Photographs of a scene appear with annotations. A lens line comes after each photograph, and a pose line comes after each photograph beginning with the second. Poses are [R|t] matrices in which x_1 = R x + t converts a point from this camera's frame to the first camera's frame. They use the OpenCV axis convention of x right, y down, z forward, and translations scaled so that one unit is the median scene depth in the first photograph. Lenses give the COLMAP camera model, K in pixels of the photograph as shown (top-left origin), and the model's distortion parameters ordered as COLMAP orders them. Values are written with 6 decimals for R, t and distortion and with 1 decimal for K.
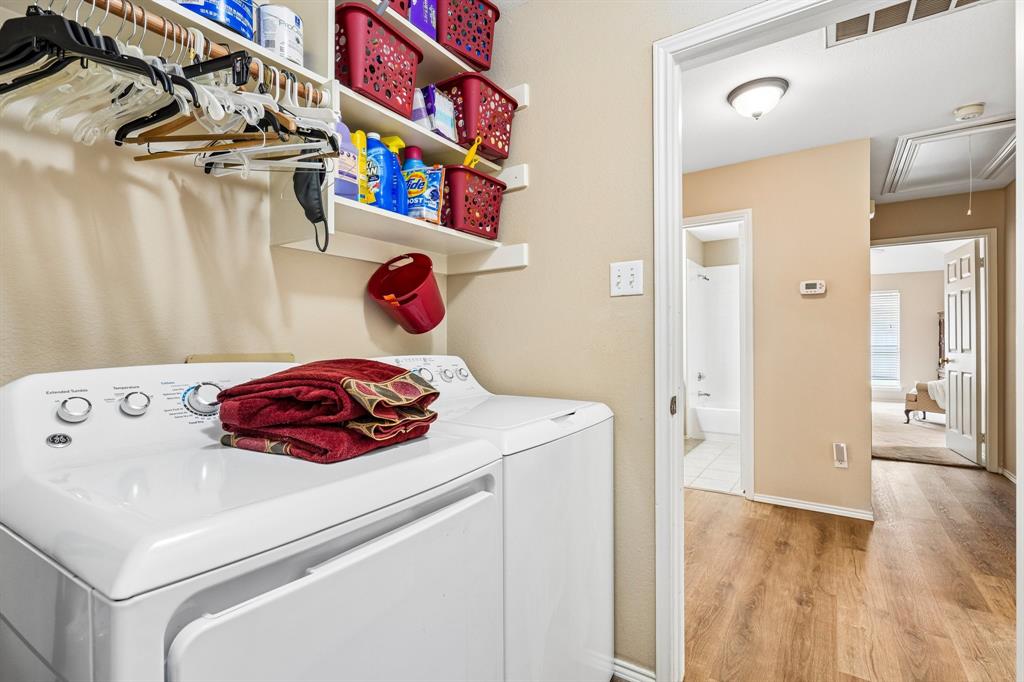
lens RADIAL K [[476.3, 0, 514.0], [0, 476.3, 345.8], [0, 0, 1]] dist [-0.000746, 0.000267]
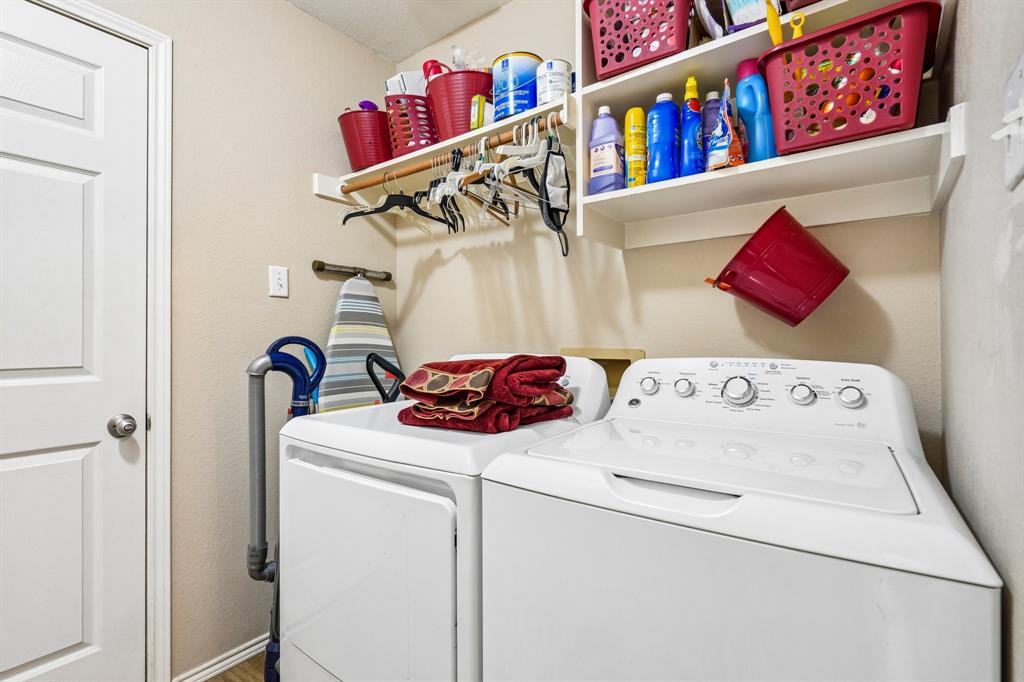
lens RADIAL K [[481.2, 0, 511.4], [0, 481.2, 335.2], [0, 0, 1]] dist [-0.000521, 0.000102]
pose [[-0.059360, -0.004544, -0.998226, 0.612693], [-0.003519, 0.999984, -0.004343, -0.010557], [0.998230, 0.003255, -0.059375, 0.819755]]
